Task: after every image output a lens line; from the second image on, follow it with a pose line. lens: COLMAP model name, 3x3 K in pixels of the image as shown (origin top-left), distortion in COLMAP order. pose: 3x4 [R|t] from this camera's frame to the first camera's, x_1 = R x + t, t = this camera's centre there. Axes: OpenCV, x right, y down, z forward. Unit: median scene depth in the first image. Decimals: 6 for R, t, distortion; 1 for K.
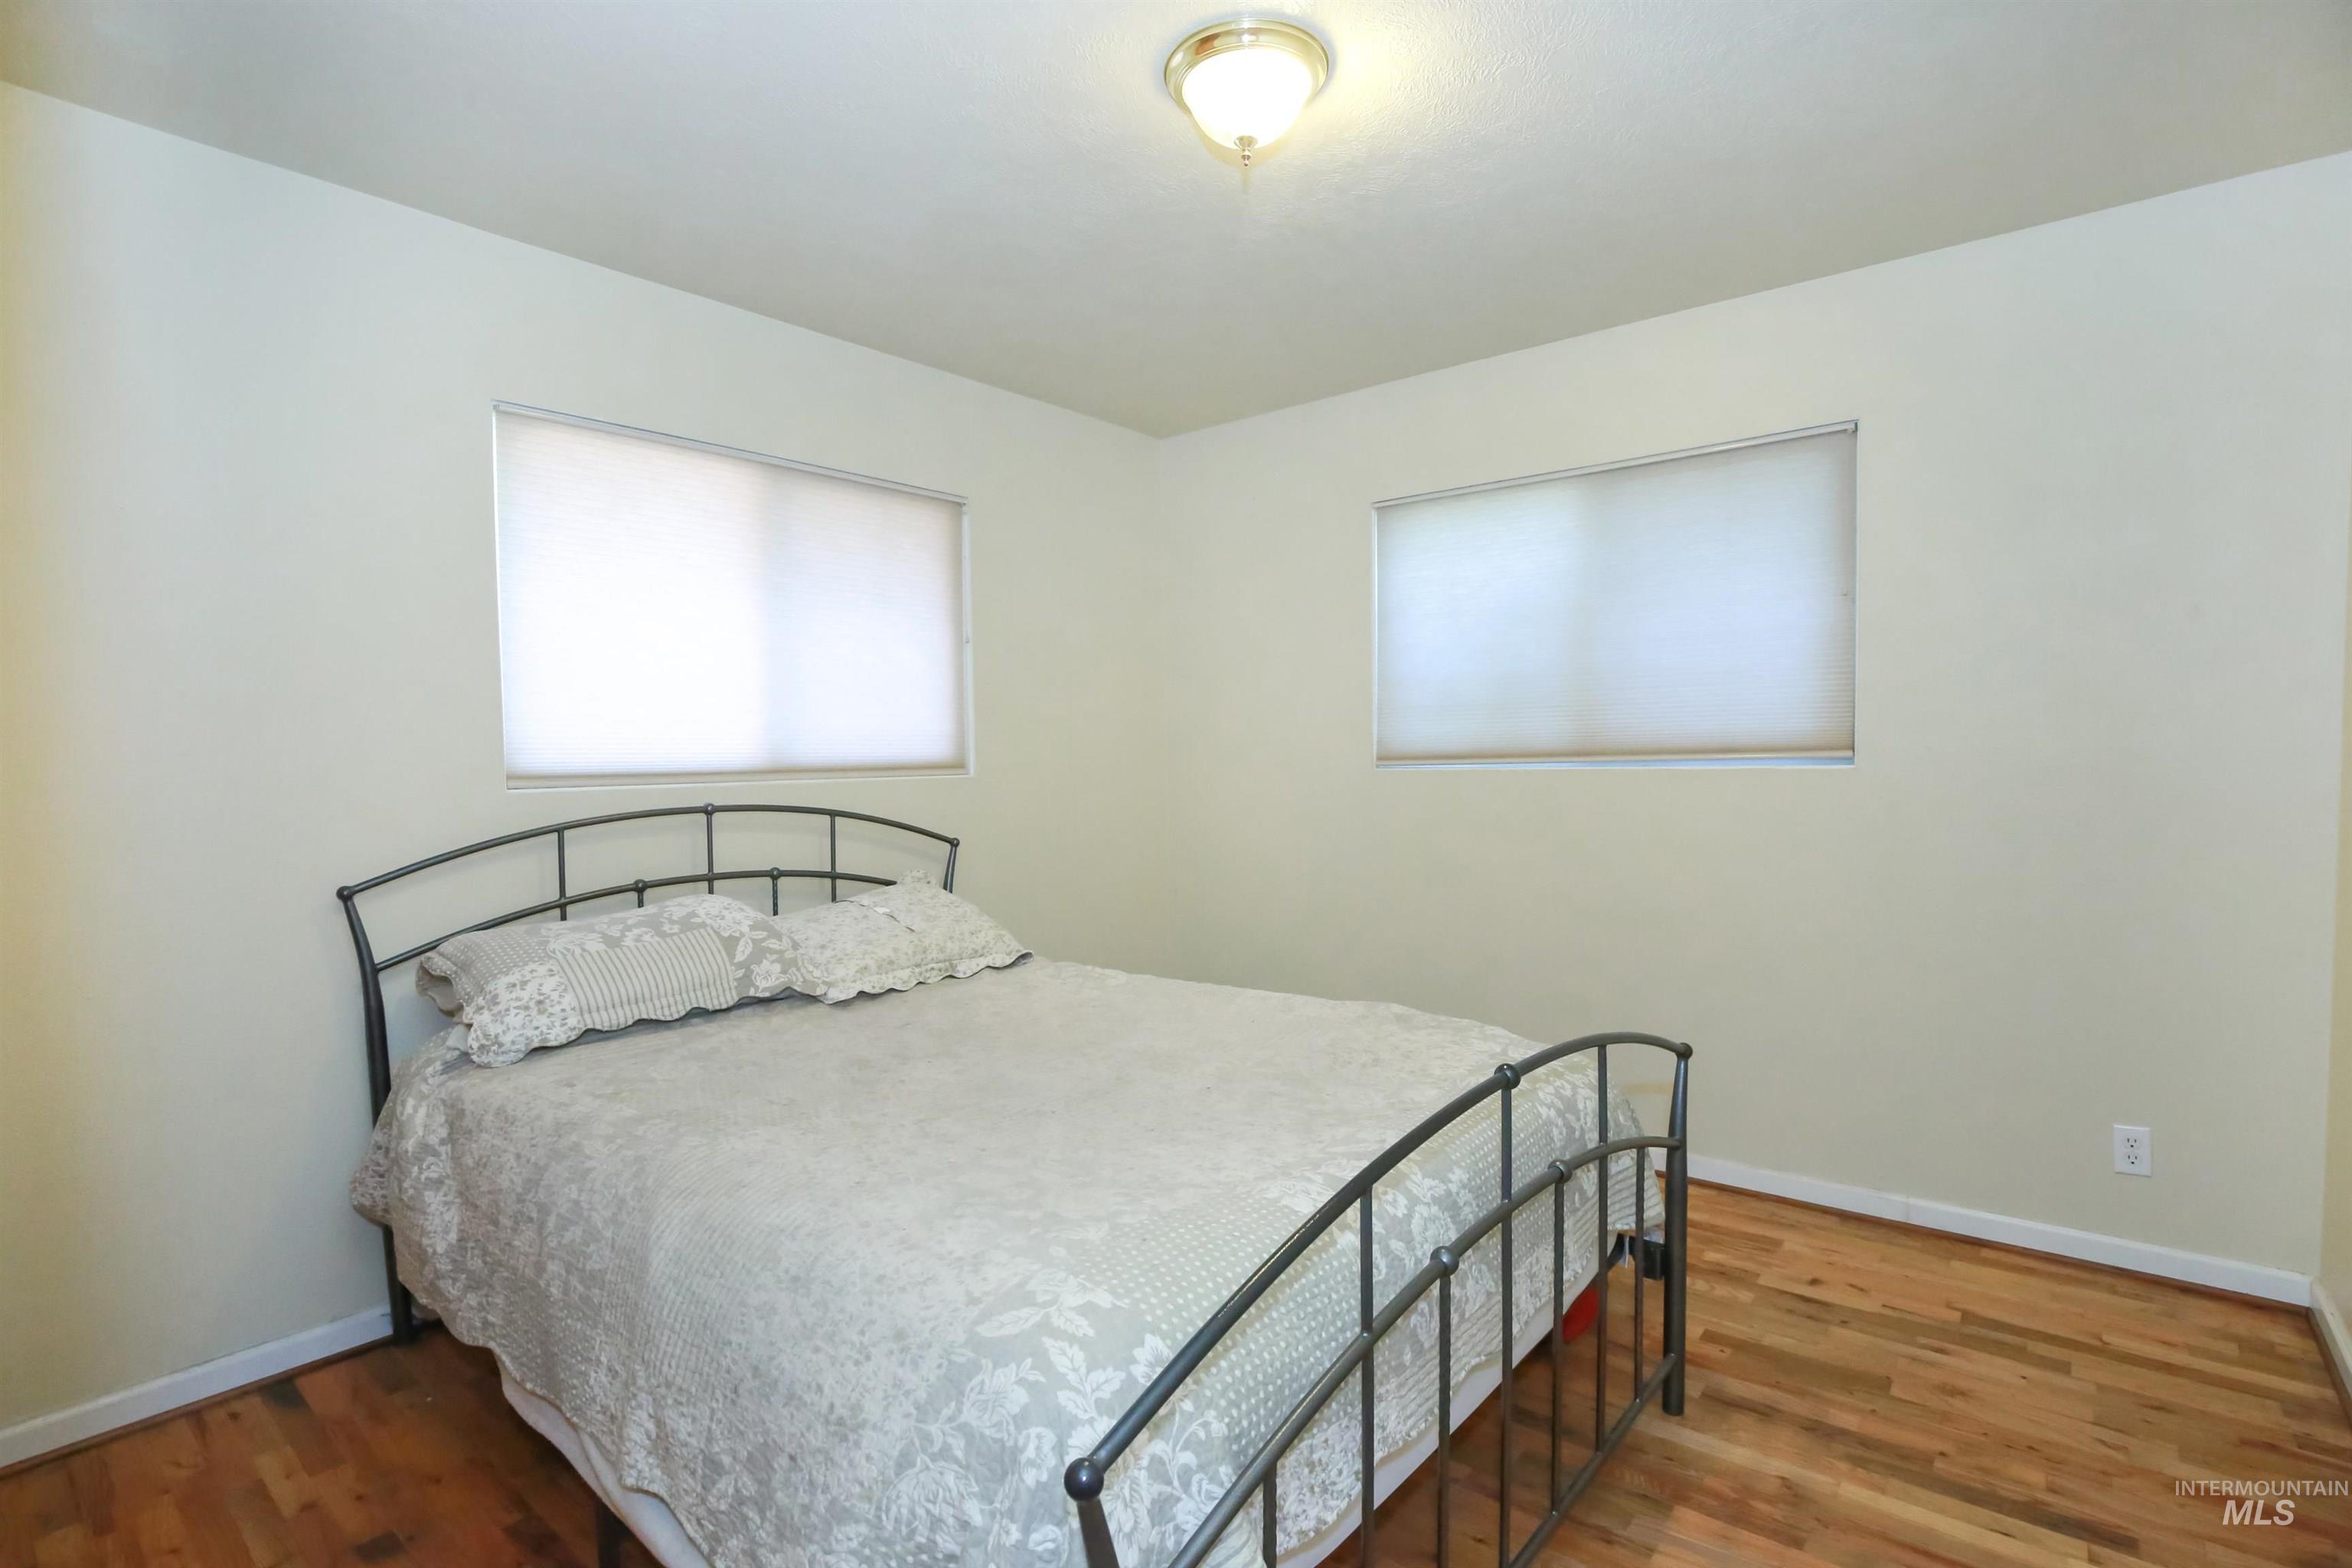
lens RADIAL K [[1086.1, 0, 1185.9], [0, 1086.1, 782.6], [0, 0, 1]] dist [-0.031384, 0.000334]
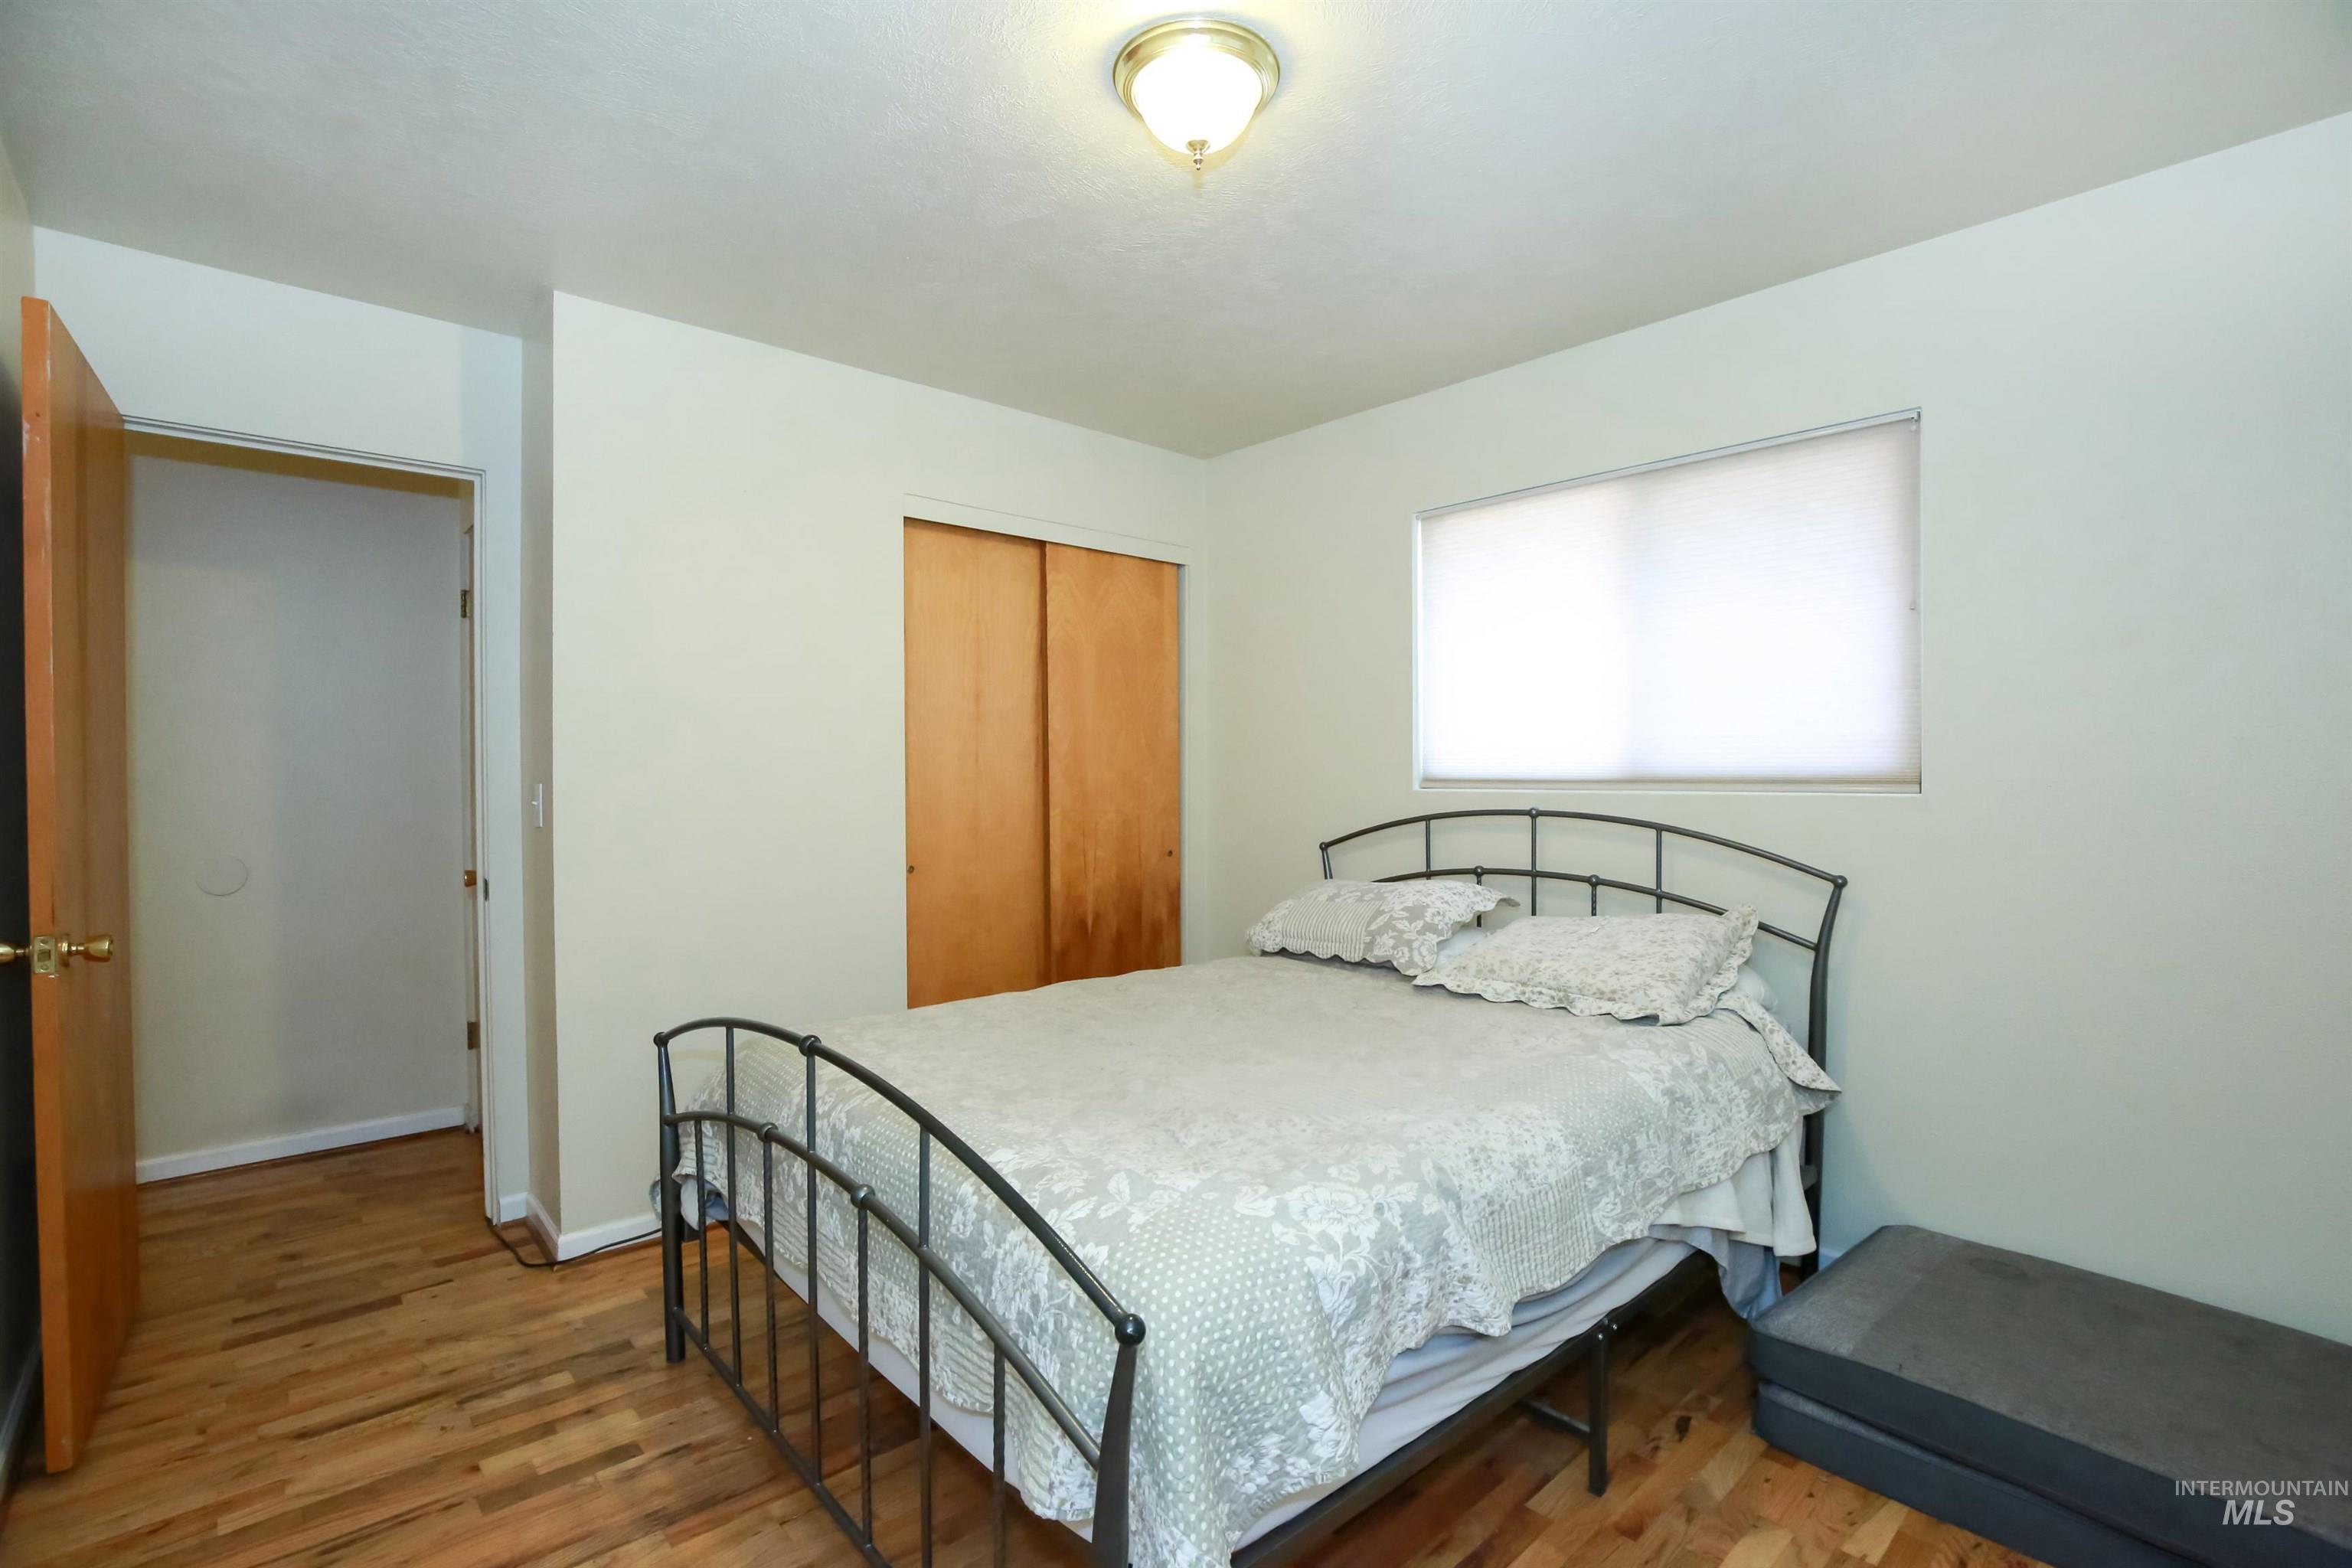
lens RADIAL K [[1086.1, 0, 1185.9], [0, 1086.1, 782.6], [0, 0, 1]] dist [-0.031384, 0.000334]
pose [[-0.133924, 0.019605, -0.990798, 0.767126], [-0.025884, 0.999394, 0.023274, -0.025037], [0.990654, 0.028762, -0.133335, 0.856641]]
